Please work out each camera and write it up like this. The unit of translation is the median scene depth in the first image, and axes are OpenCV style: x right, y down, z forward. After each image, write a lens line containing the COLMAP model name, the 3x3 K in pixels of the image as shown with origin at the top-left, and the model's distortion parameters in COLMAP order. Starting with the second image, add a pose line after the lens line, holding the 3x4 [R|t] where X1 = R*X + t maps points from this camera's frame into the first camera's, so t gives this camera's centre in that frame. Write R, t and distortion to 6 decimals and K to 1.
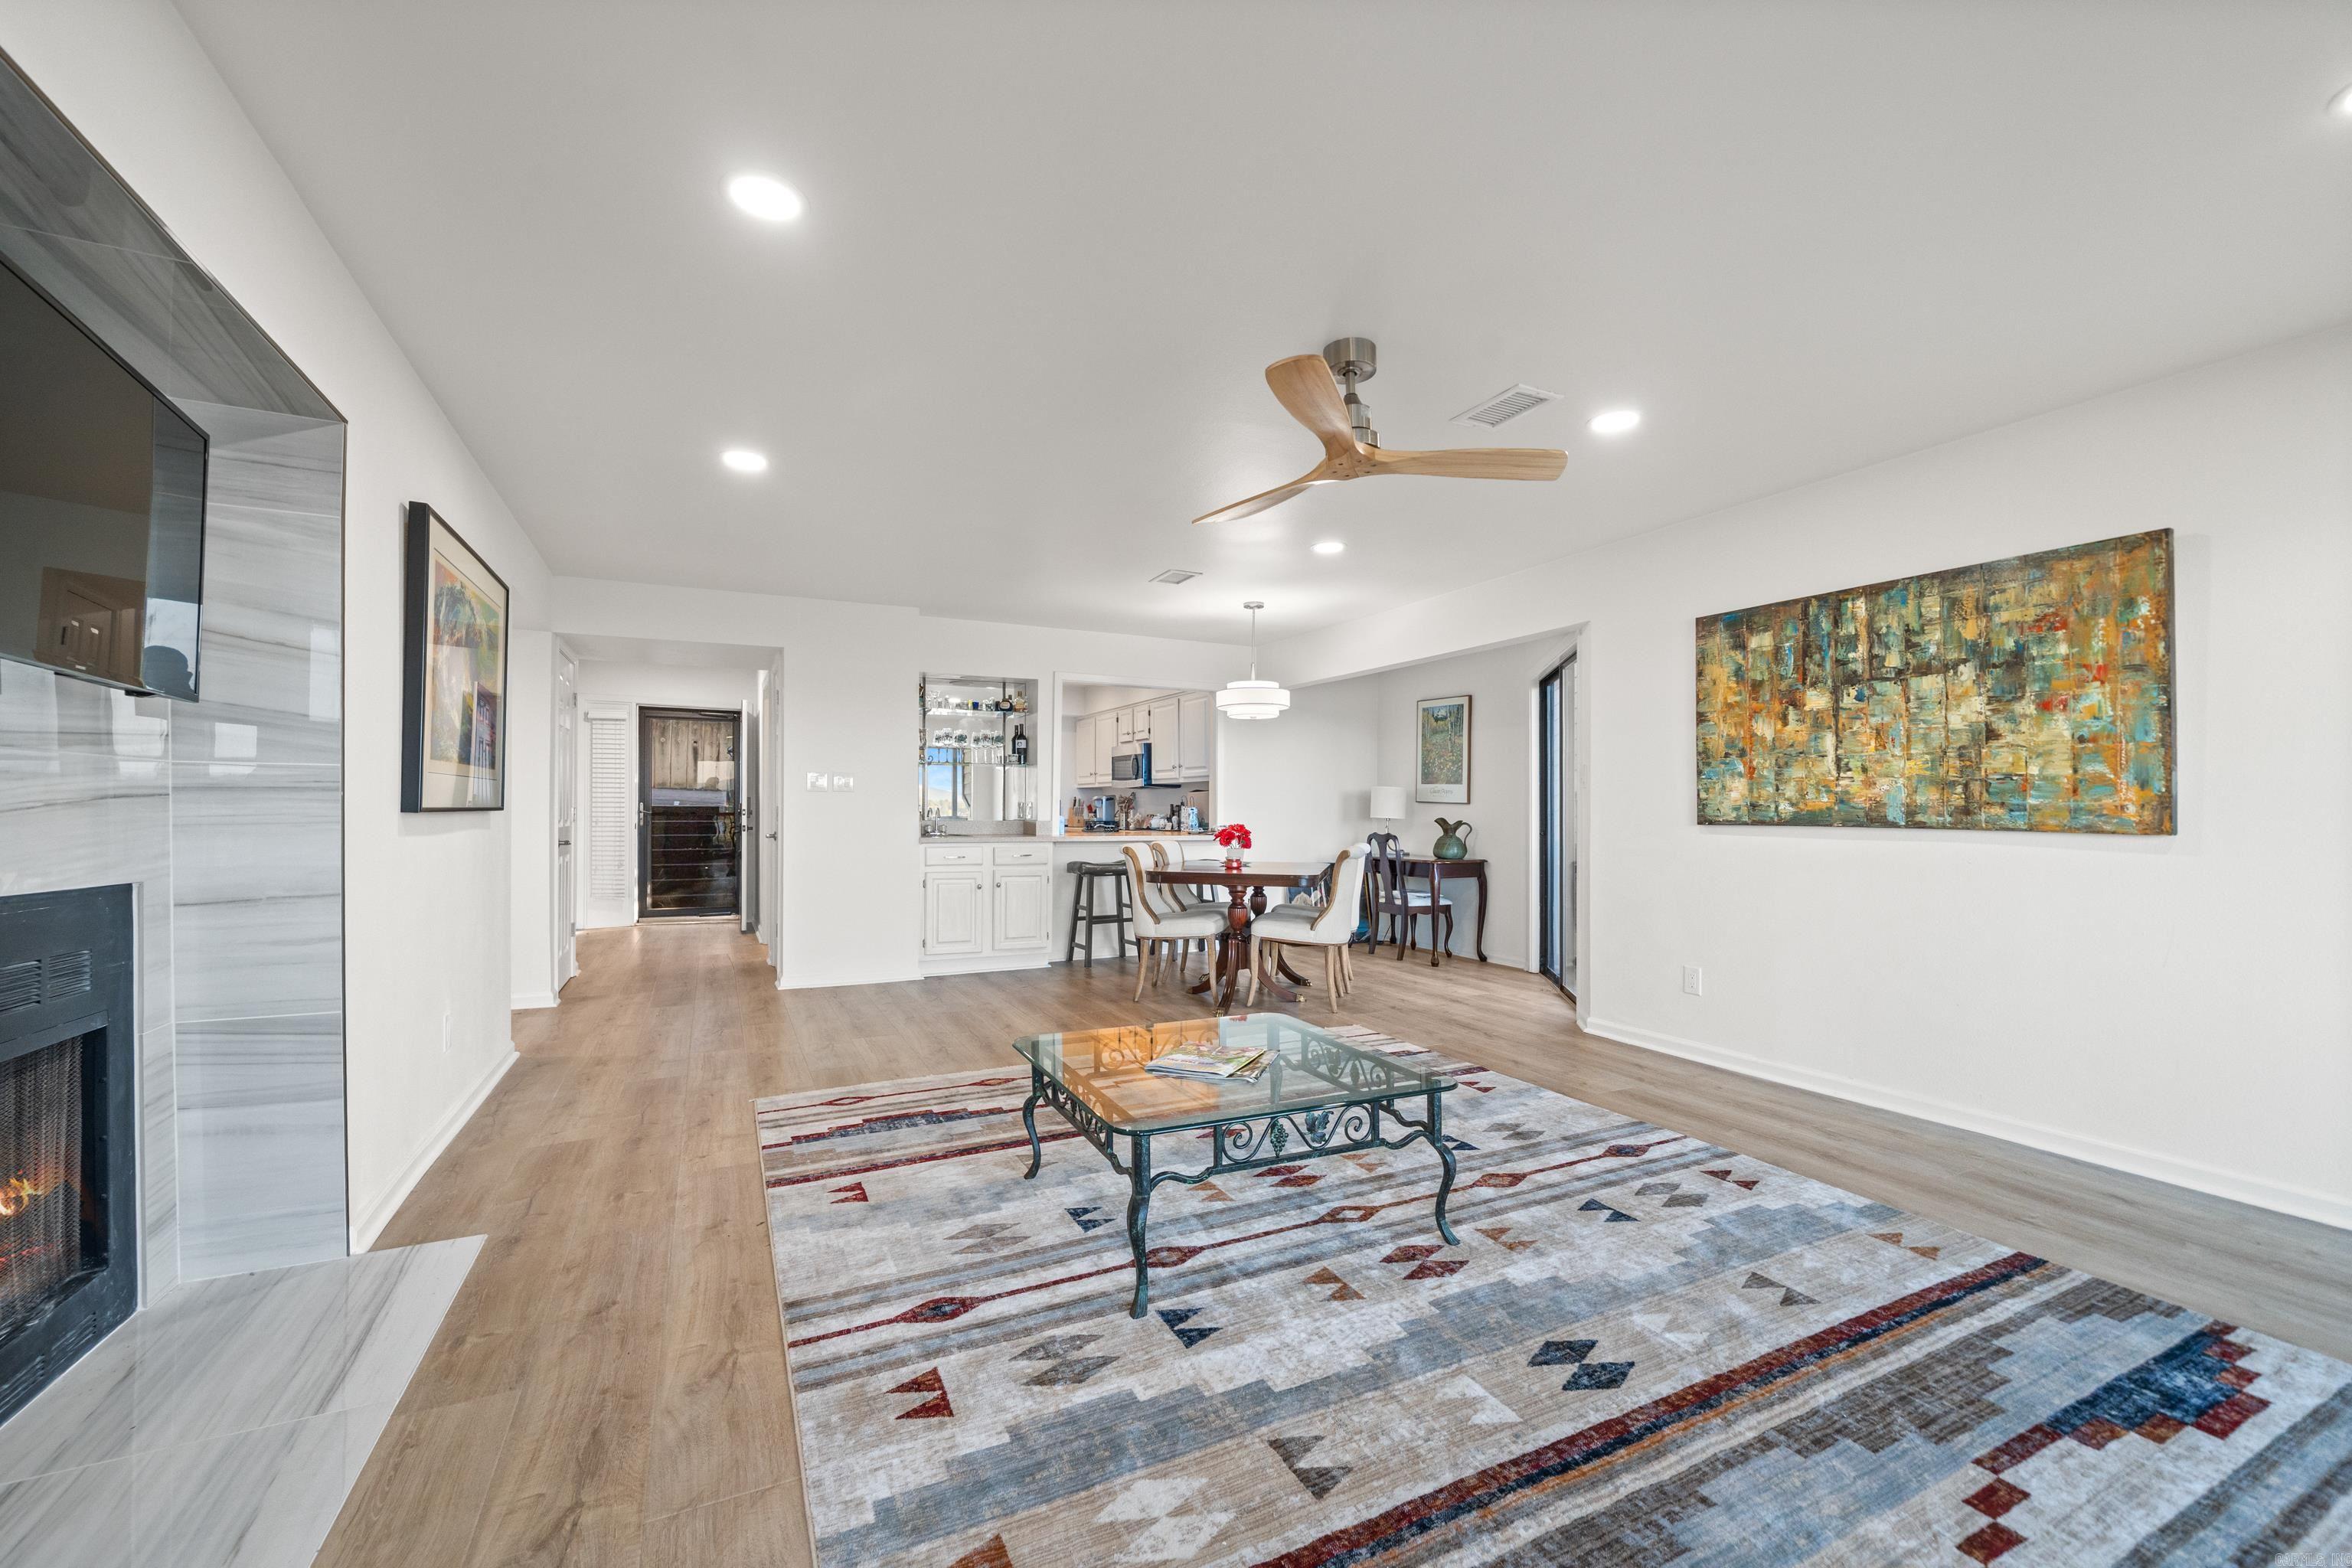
lens RADIAL K [[941.4, 0, 1159.8], [0, 941.4, 810.7], [0, 0, 1]] dist [-0.000454, -0.000429]
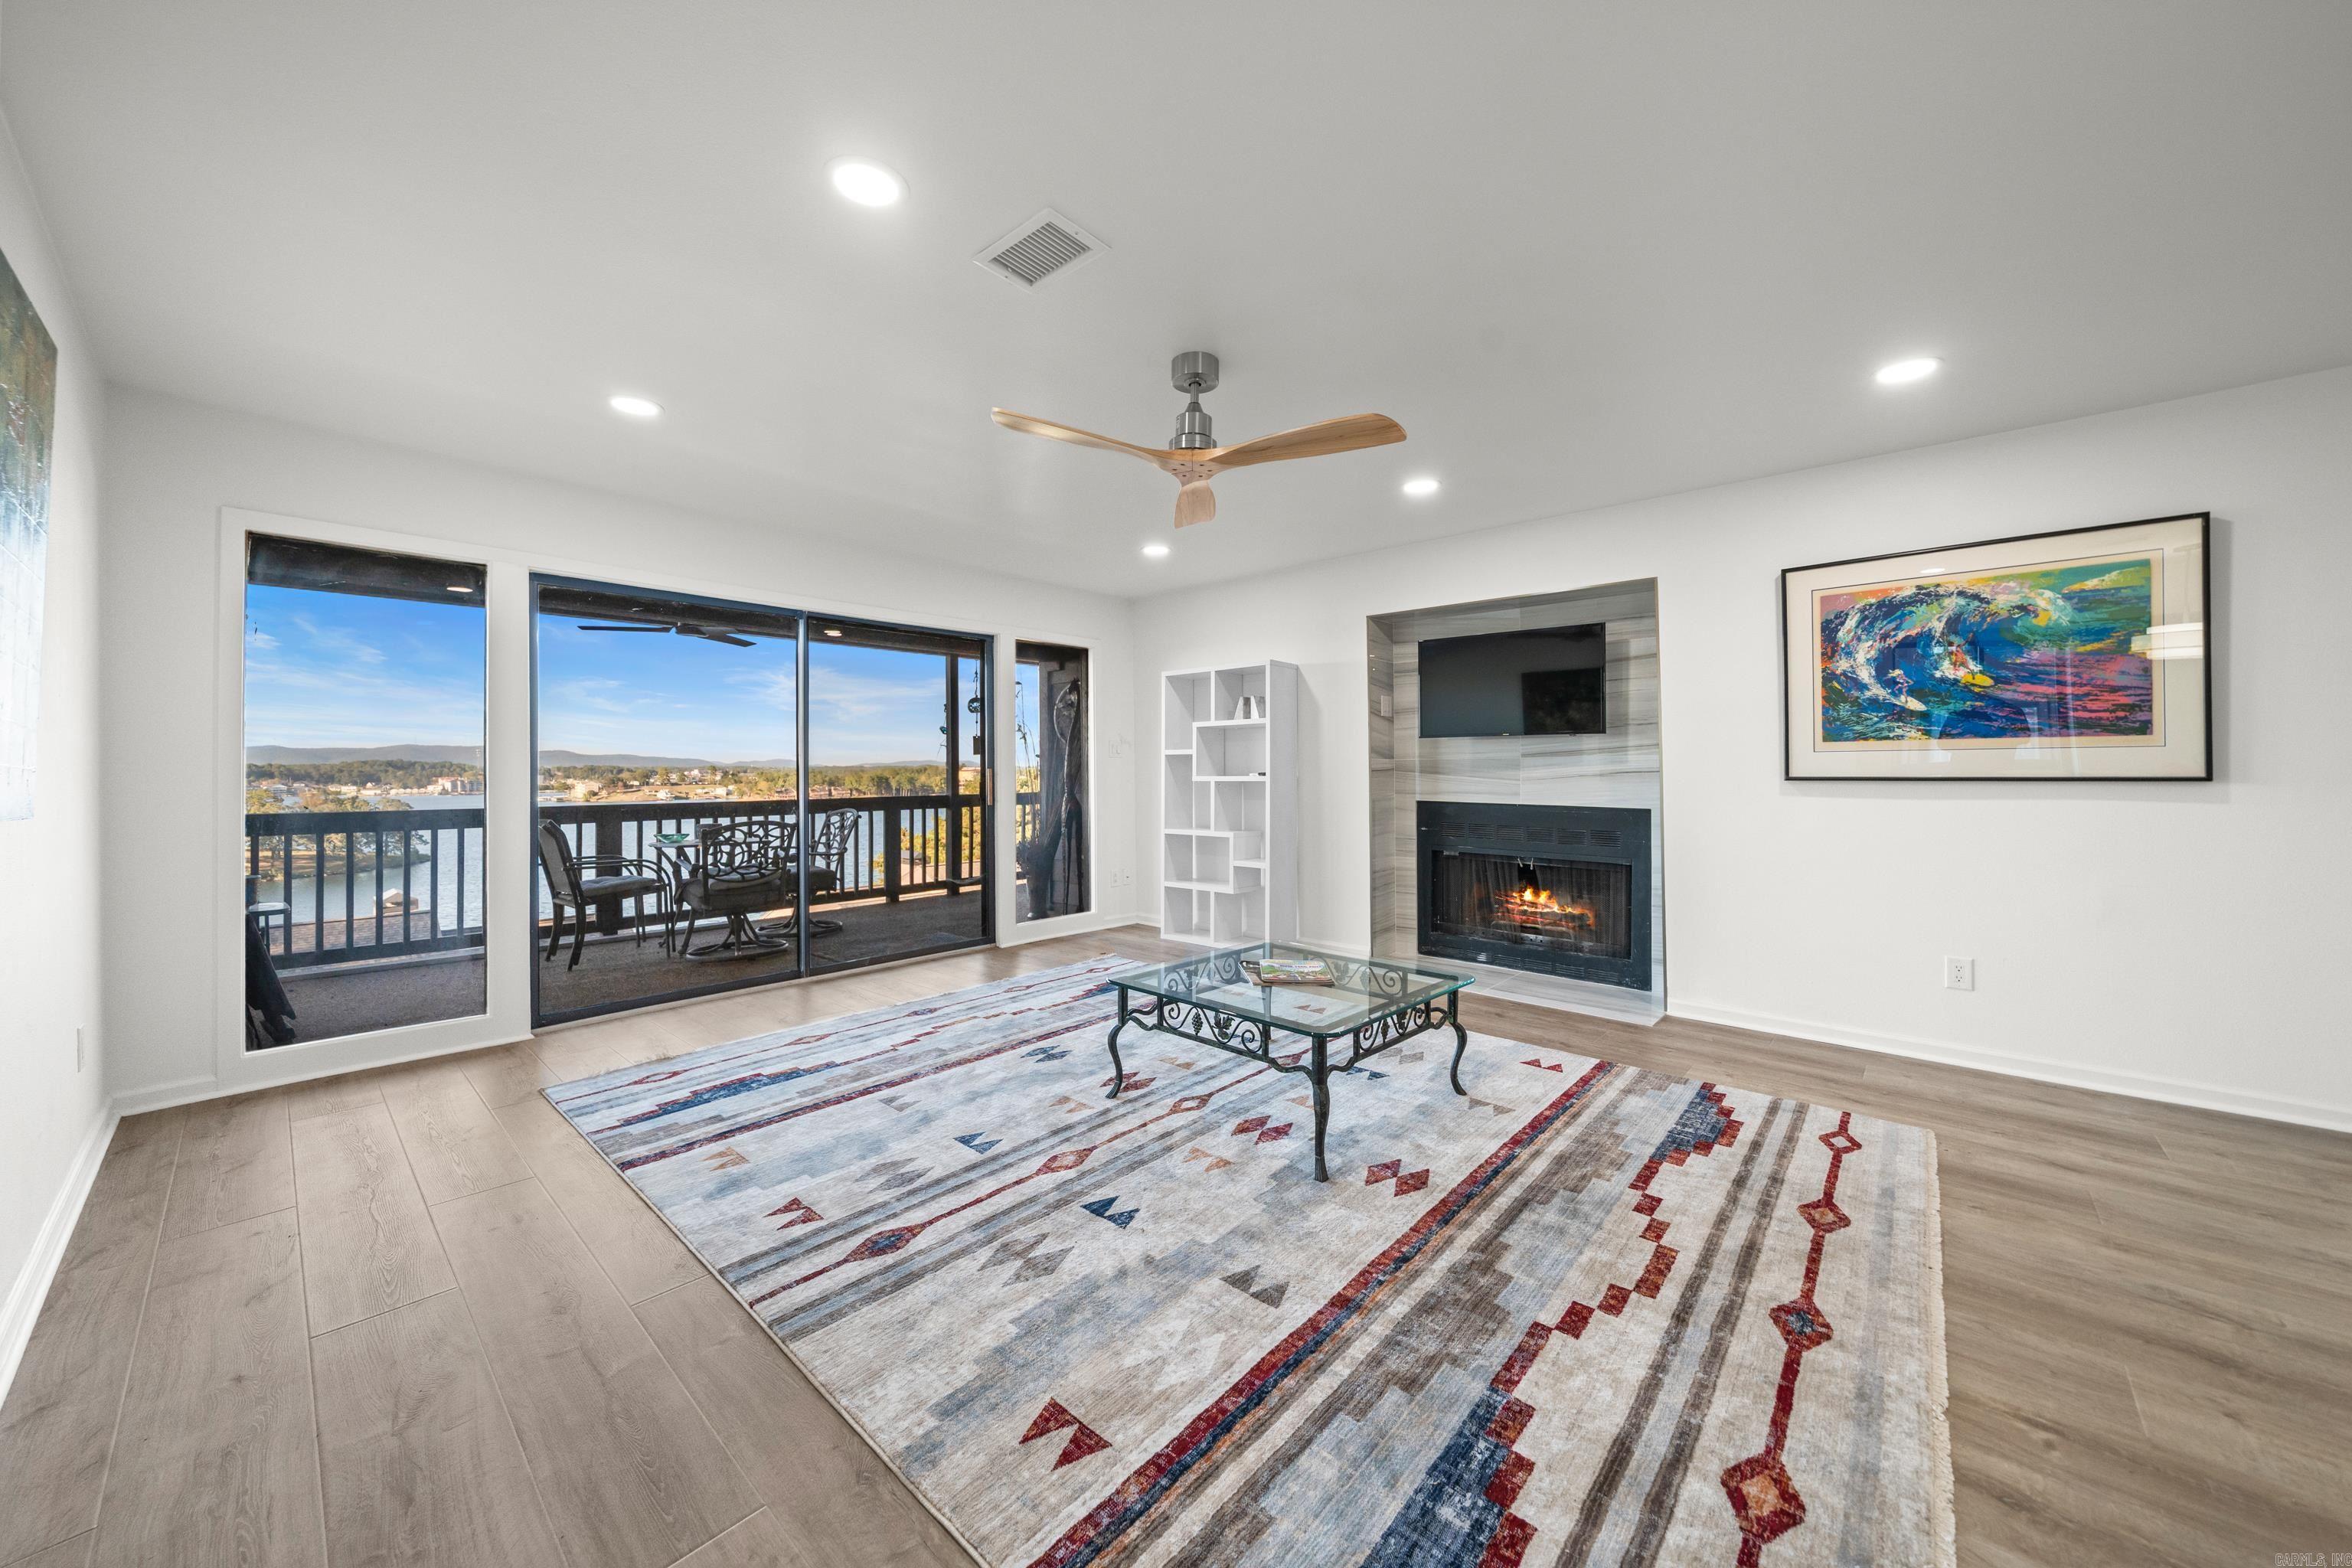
lens RADIAL K [[840.1, 0, 1188.1], [0, 840.1, 777.0], [0, 0, 1]] dist [-0.002502, -0.000193]
pose [[-0.919671, -0.002782, -0.392681, 0.467112], [-0.003821, 0.999991, 0.001865, -0.001488], [0.392672, 0.003216, -0.919673, 1.468170]]
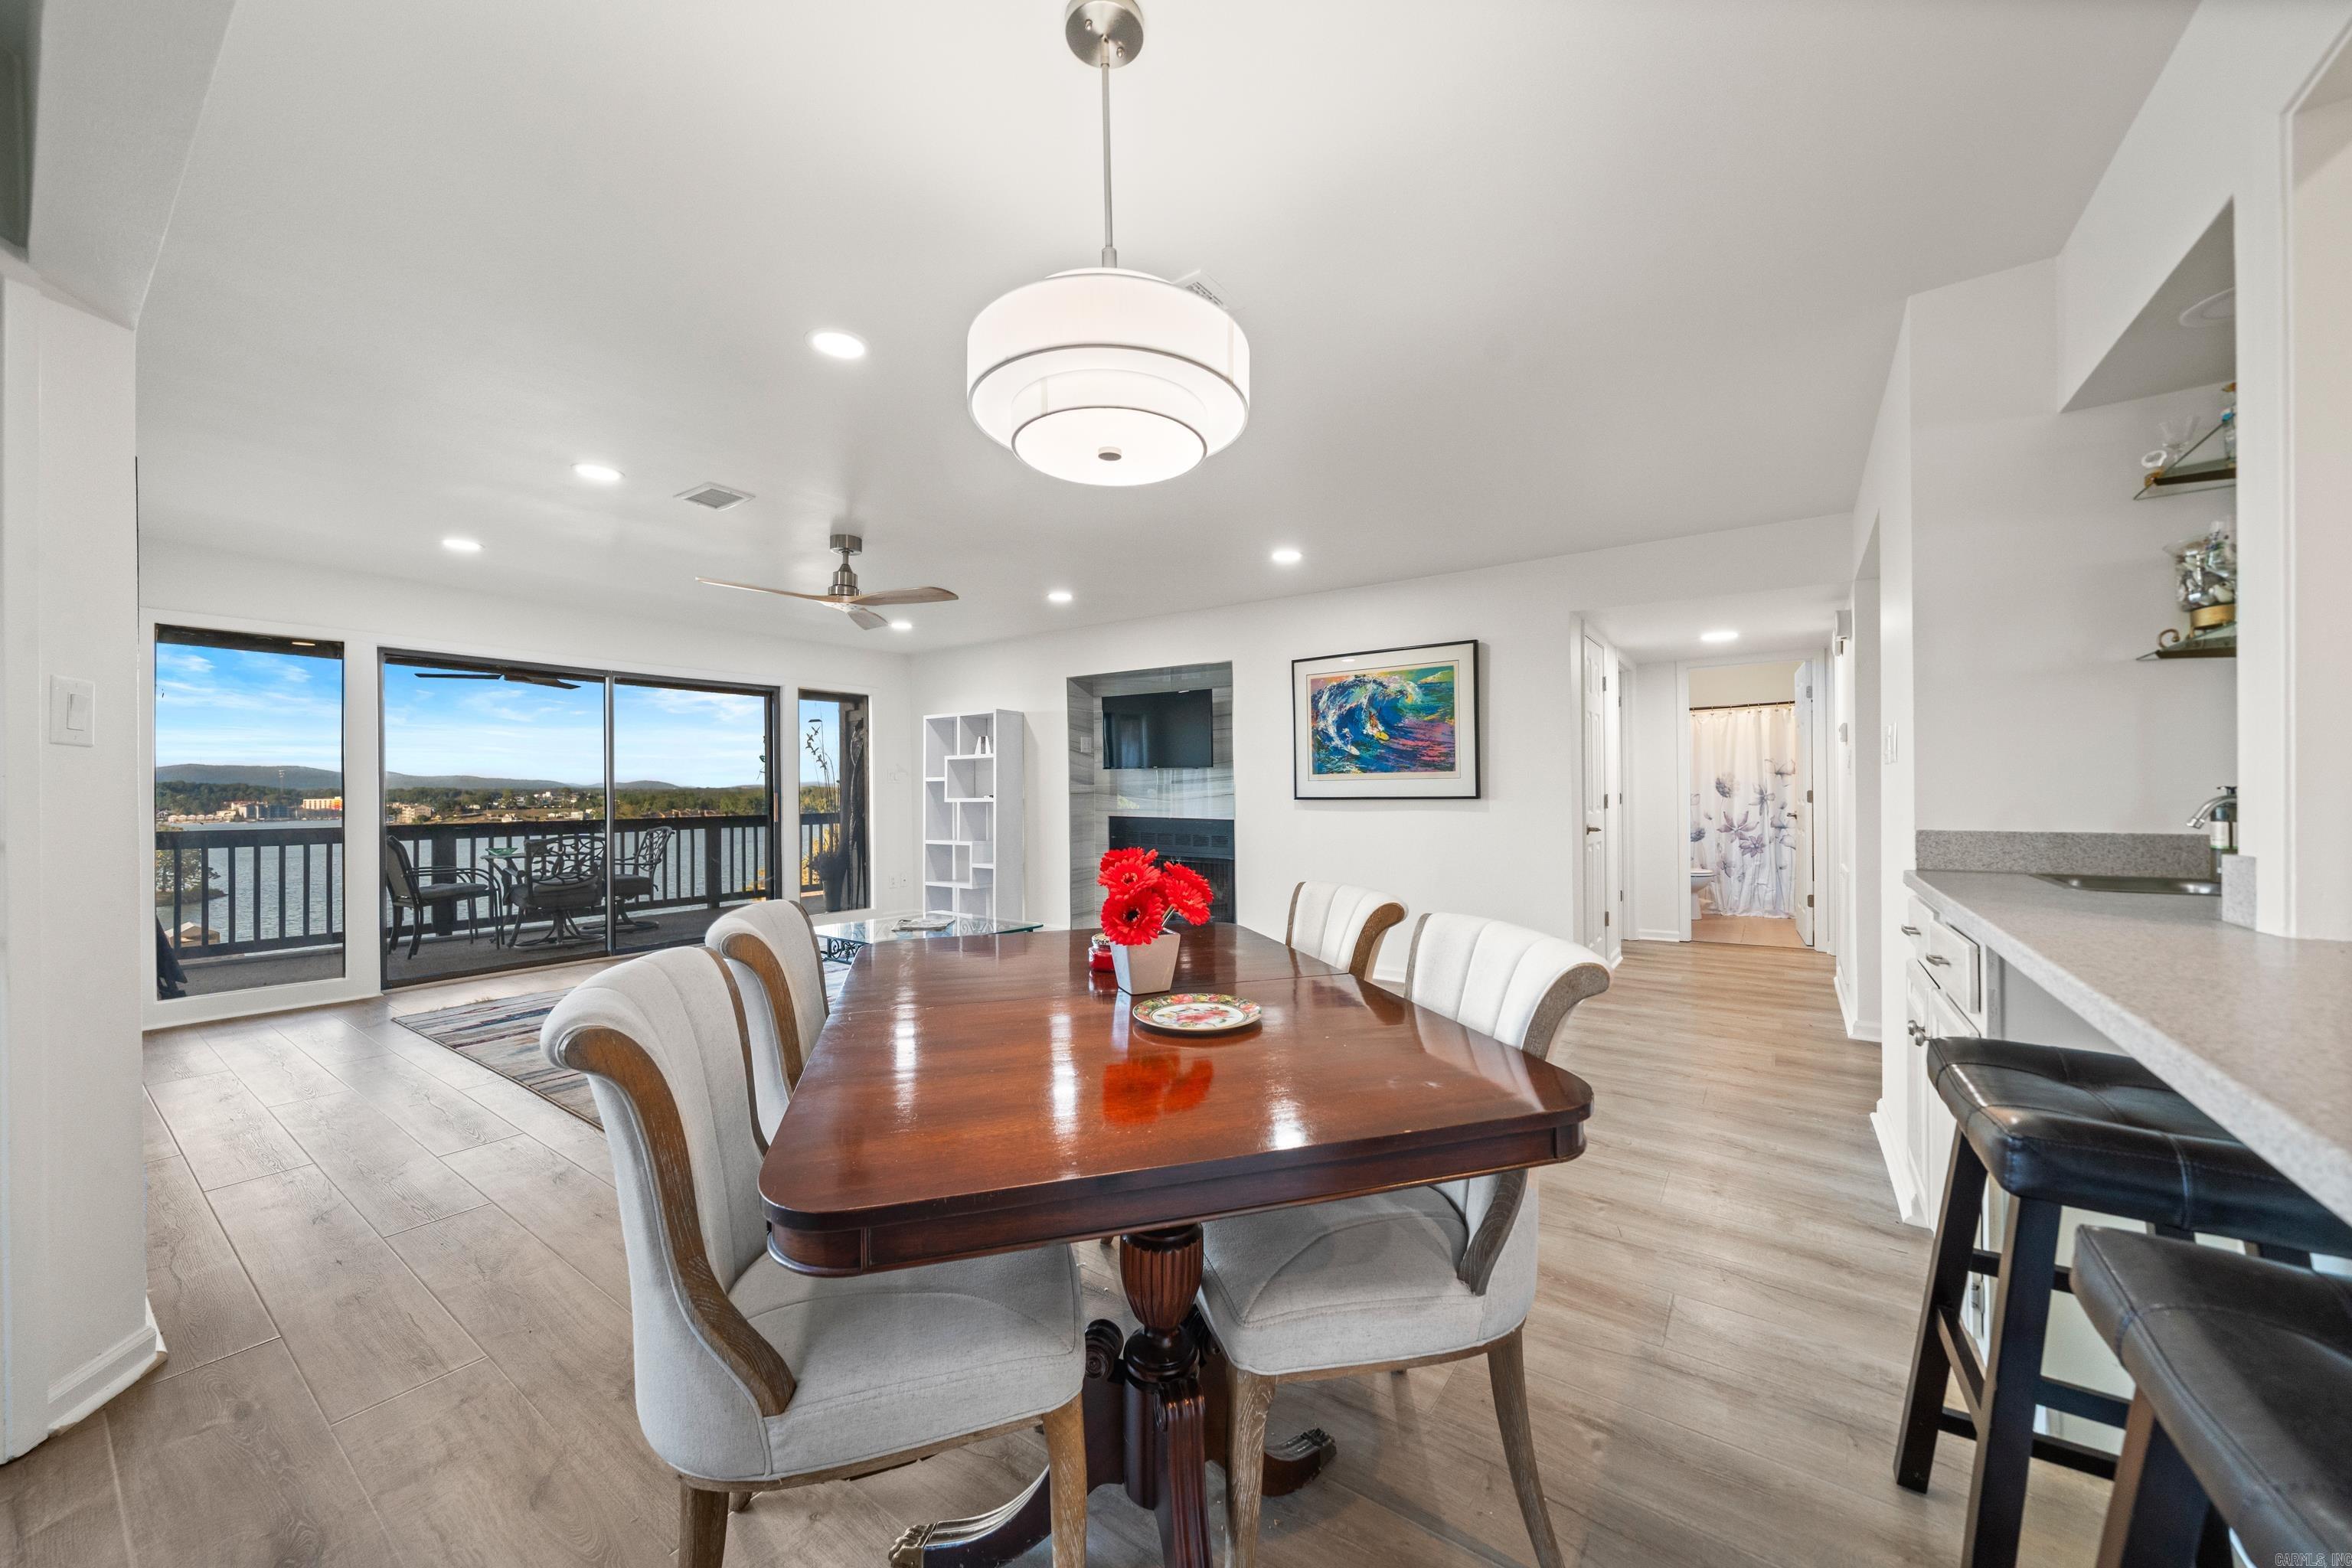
lens RADIAL K [[859.6, 0, 1187.9], [0, 859.6, 791.3], [0, 0, 1]] dist [0.000522, 0.000112]
pose [[-0.871344, -0.003656, -0.490660, 0.339531], [-0.000636, 0.999980, -0.006321, -0.004020], [0.490673, -0.005196, -0.871328, 2.105708]]
